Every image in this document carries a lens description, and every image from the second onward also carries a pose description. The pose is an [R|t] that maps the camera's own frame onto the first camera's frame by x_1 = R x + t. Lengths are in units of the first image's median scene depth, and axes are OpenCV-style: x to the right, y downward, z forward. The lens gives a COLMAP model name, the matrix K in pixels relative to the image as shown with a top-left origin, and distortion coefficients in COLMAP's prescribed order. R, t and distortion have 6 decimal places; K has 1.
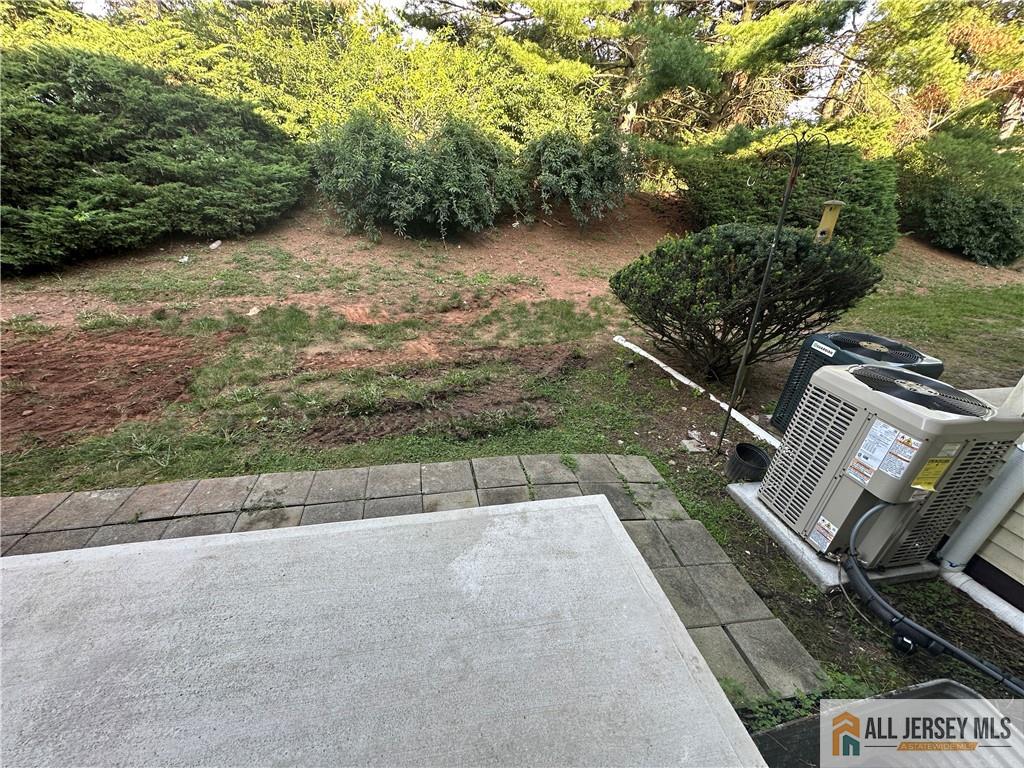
lens RADIAL K [[409.1, 0, 512.0], [0, 409.1, 384.0], [0, 0, 1]] dist [-0.001253, 0.000276]
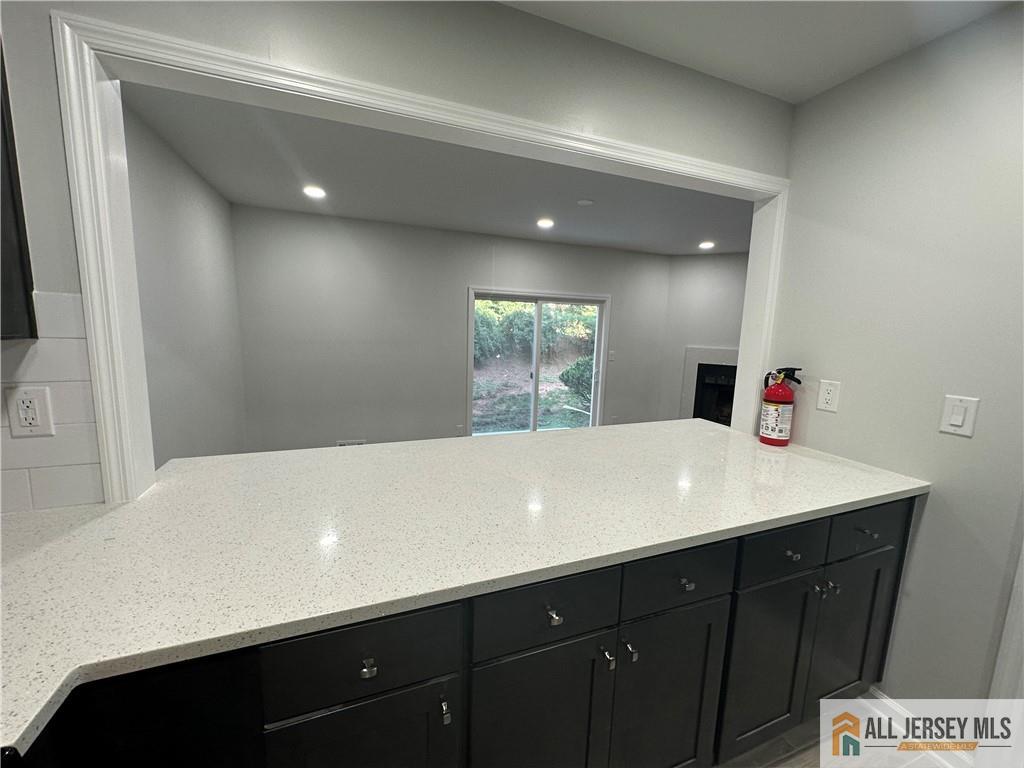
lens RADIAL K [[409.1, 0, 512.0], [0, 409.1, 384.0], [0, 0, 1]] dist [-0.001253, 0.000276]
pose [[0.987741, -0.050493, 0.147707, -0.295846], [0.092298, 0.952026, -0.291765, 0.351418], [-0.125889, 0.301821, 0.945016, -0.916570]]
